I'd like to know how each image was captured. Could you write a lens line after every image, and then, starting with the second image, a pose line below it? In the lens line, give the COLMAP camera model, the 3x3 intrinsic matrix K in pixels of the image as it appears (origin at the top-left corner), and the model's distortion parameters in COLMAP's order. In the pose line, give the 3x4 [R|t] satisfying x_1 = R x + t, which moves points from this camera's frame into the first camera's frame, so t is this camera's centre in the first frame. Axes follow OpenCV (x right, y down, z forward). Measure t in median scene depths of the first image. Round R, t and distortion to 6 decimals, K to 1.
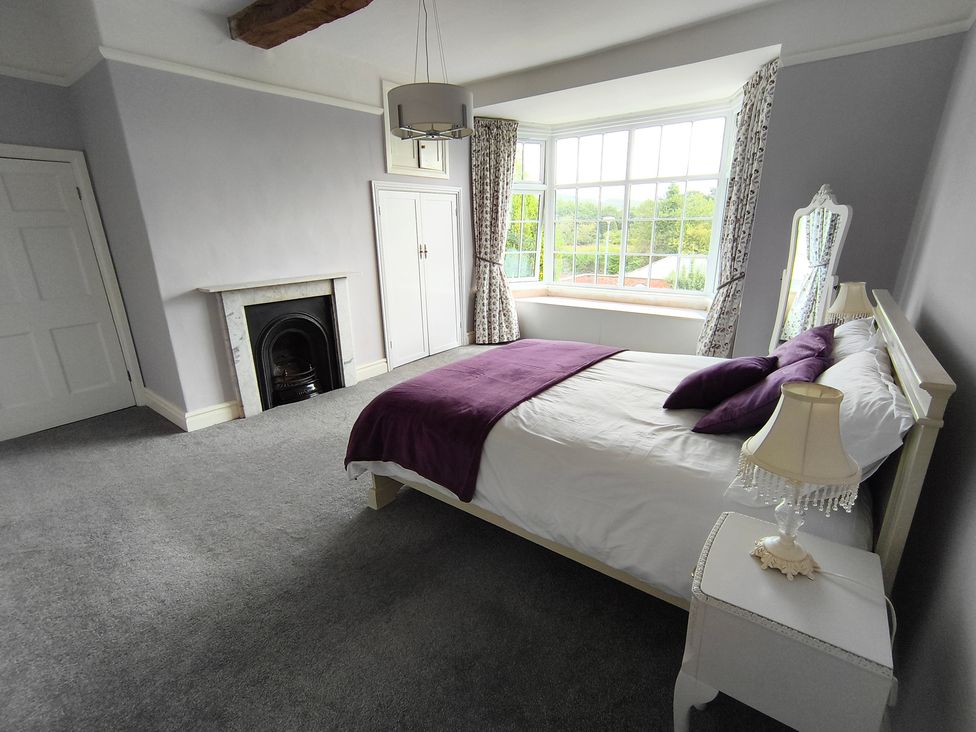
lens RADIAL K [[445.6, 0, 488.7], [0, 445.6, 362.4], [0, 0, 1]] dist [-0.010929, -0.000568]
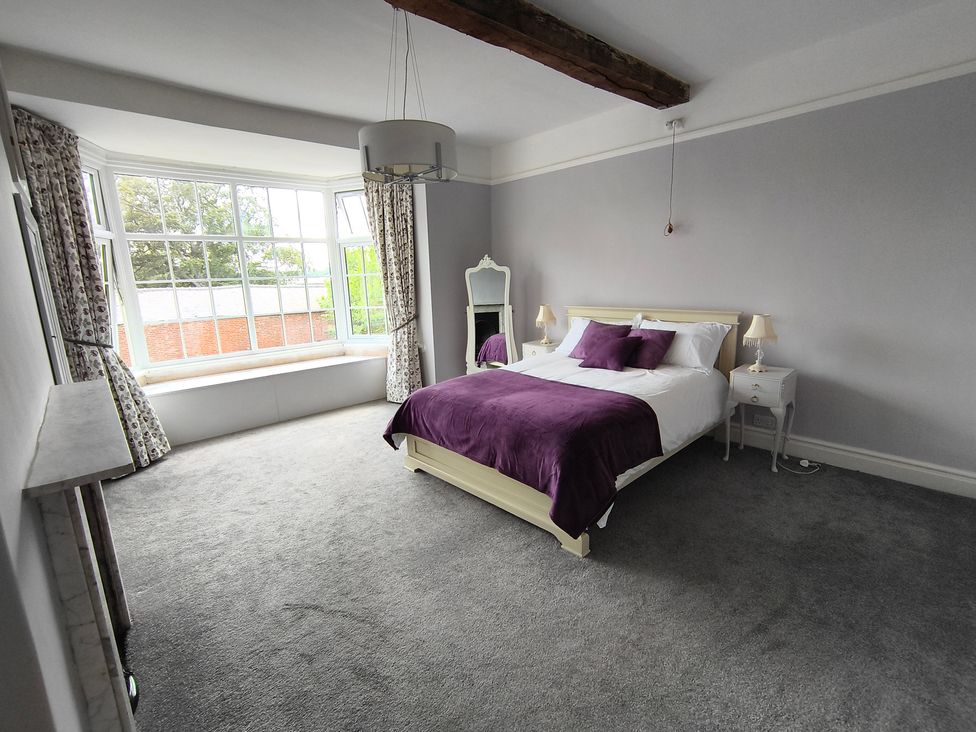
lens RADIAL K [[445.6, 0, 488.4], [0, 445.6, 366.2], [0, 0, 1]] dist [-0.010929, -0.000568]
pose [[0.188297, -0.188200, 0.963911, -0.496826], [0.313184, 0.941734, 0.122690, -0.105317], [-0.930839, 0.278779, 0.236266, 0.363449]]
